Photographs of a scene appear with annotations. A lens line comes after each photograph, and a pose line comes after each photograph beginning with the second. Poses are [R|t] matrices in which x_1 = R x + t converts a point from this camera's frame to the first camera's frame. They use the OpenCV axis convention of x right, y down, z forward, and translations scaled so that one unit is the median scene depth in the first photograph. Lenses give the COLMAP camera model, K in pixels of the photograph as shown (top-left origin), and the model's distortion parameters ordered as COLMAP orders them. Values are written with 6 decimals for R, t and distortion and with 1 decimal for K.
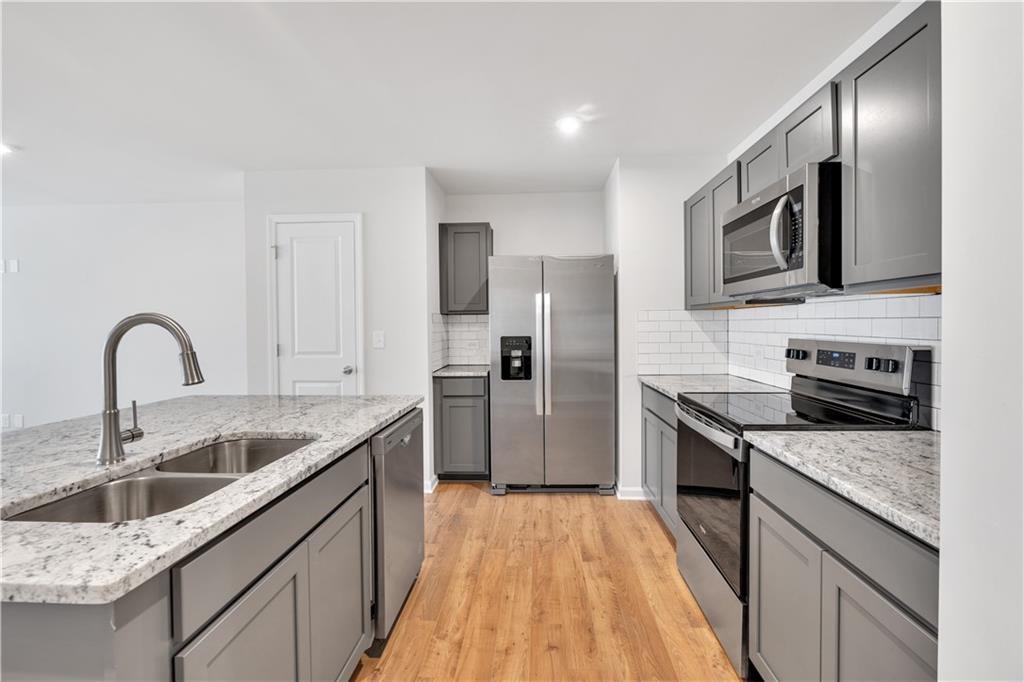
lens RADIAL K [[458.7, 0, 514.6], [0, 458.7, 335.0], [0, 0, 1]] dist [-0.004091, 0.001024]
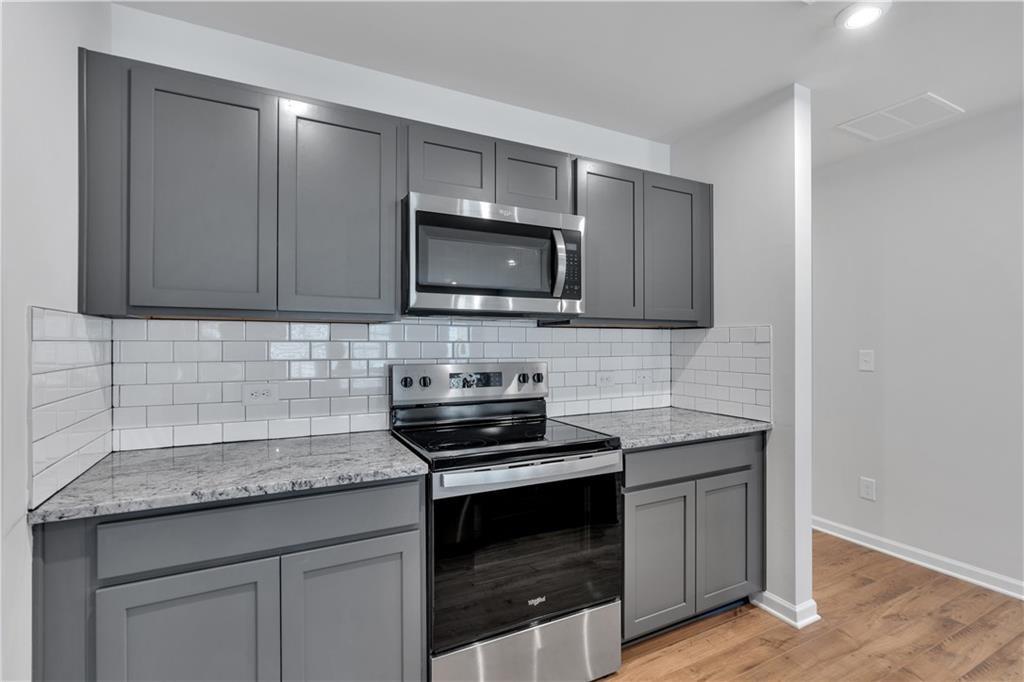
lens RADIAL K [[489.2, 0, 533.7], [0, 489.2, 340.0], [0, 0, 1]] dist [-0.002768, -0.000008]
pose [[-0.529005, 0.010917, 0.848549, -0.201842], [0.022388, 0.999749, 0.001095, -0.023563], [-0.848324, 0.019577, -0.529116, 0.904997]]
